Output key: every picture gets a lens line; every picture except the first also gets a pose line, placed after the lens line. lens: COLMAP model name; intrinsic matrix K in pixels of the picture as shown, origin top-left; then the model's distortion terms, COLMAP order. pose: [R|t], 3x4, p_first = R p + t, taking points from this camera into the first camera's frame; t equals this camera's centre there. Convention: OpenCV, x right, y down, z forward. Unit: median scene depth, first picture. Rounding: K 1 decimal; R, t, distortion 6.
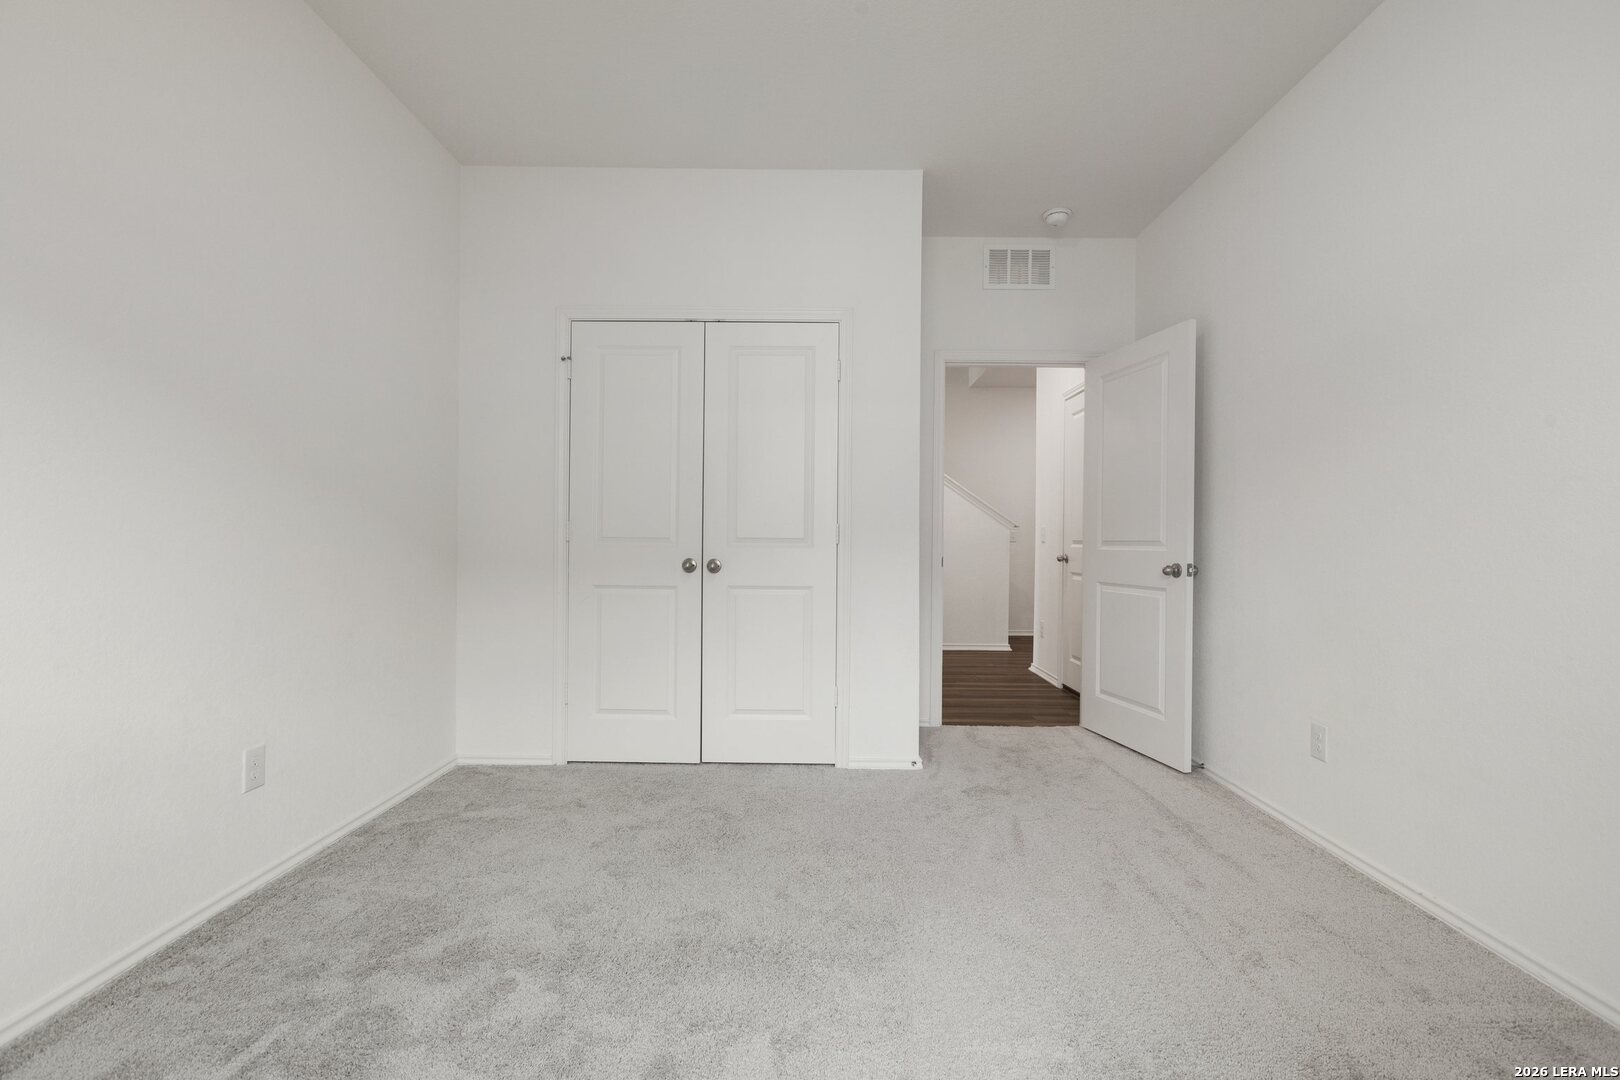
lens RADIAL K [[722.9, 0, 794.5], [0, 722.9, 543.6], [0, 0, 1]] dist [-0.000241, -0.000443]
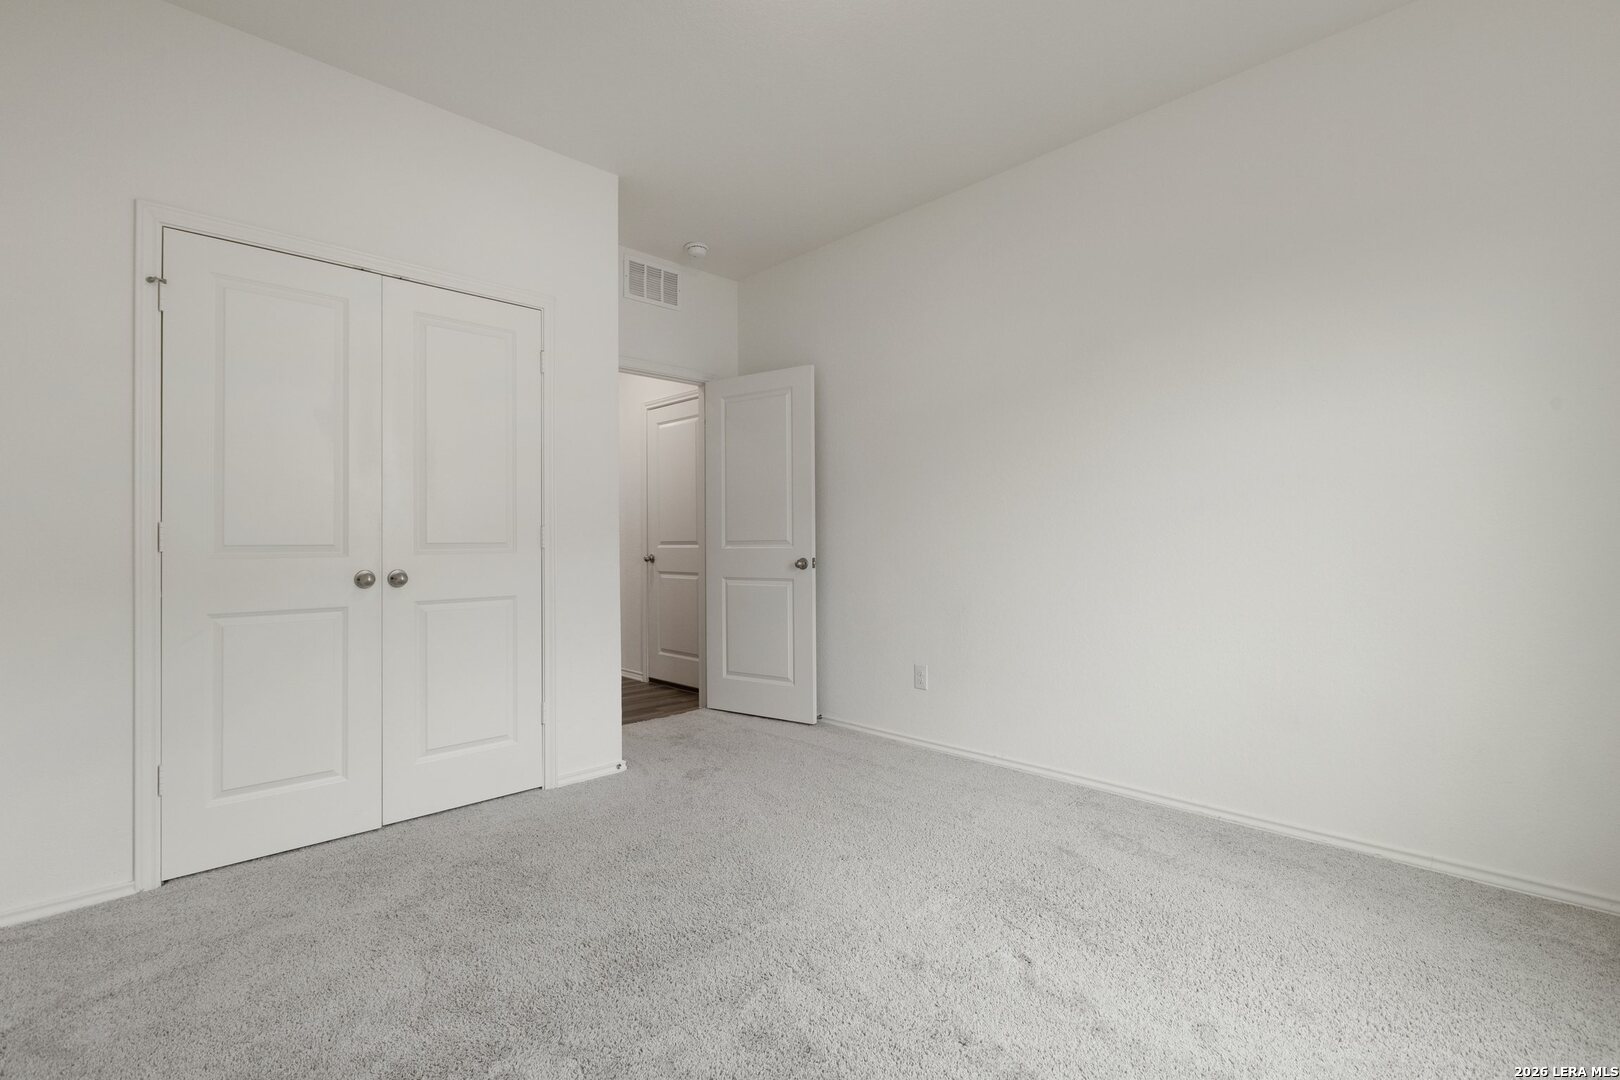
lens RADIAL K [[788.4, 0, 811.2], [0, 788.4, 536.2], [0, 0, 1]] dist [-0.002943, -0.000109]
pose [[0.679132, -0.009144, 0.733959, -0.444402], [0.017543, 0.999839, -0.003775, -0.004858], [-0.733806, 0.015440, 0.679183, 0.060134]]
